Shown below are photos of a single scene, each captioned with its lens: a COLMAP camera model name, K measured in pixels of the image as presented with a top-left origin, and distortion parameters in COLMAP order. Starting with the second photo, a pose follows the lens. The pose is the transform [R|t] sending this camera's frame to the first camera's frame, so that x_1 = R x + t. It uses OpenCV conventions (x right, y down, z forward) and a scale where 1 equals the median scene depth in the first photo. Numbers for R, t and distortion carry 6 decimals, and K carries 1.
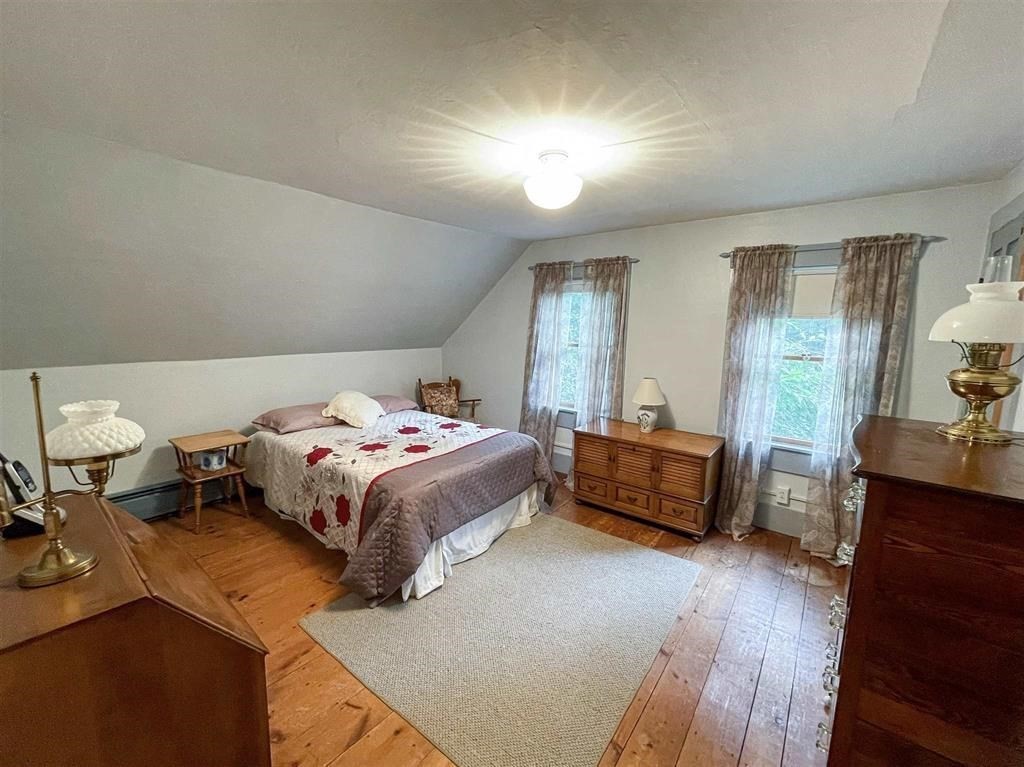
lens RADIAL K [[421.5, 0, 512.8], [0, 421.5, 382.4], [0, 0, 1]] dist [-0.001901, -0.000059]
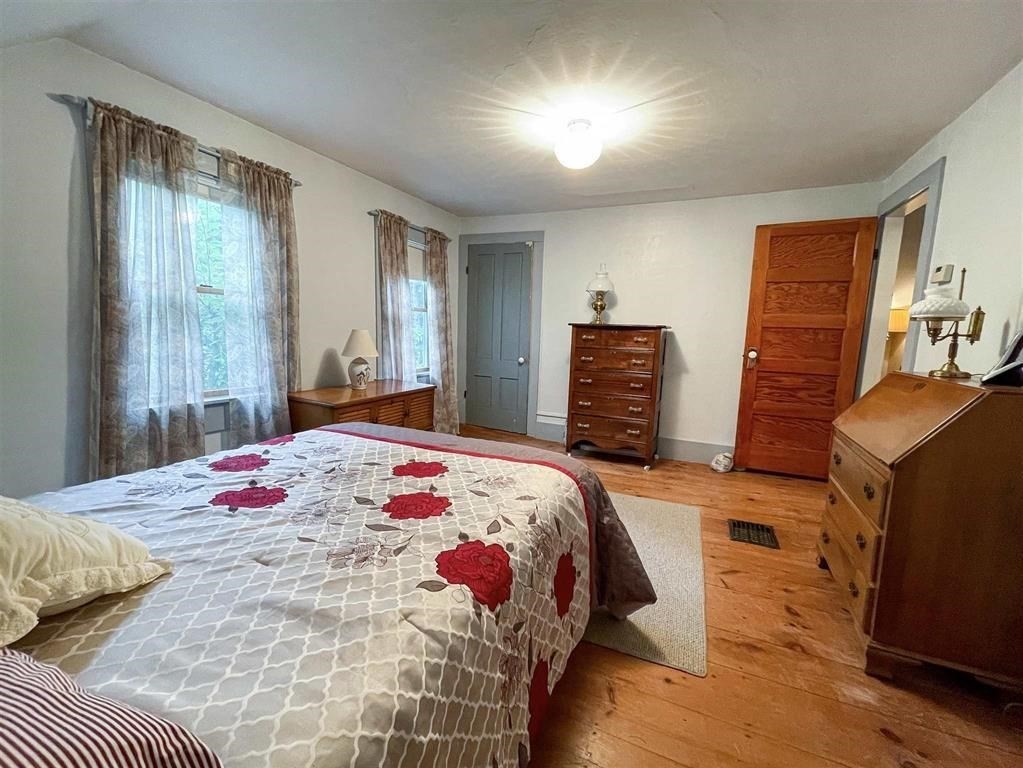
lens RADIAL K [[421.0, 0, 516.5], [0, 421.0, 382.3], [0, 0, 1]] dist [-0.001901, -0.000059]
pose [[-0.238293, -0.143645, 0.960512, -0.723647], [0.111032, 0.978488, 0.173879, -0.020713], [-0.964825, 0.148081, -0.217218, 0.977092]]
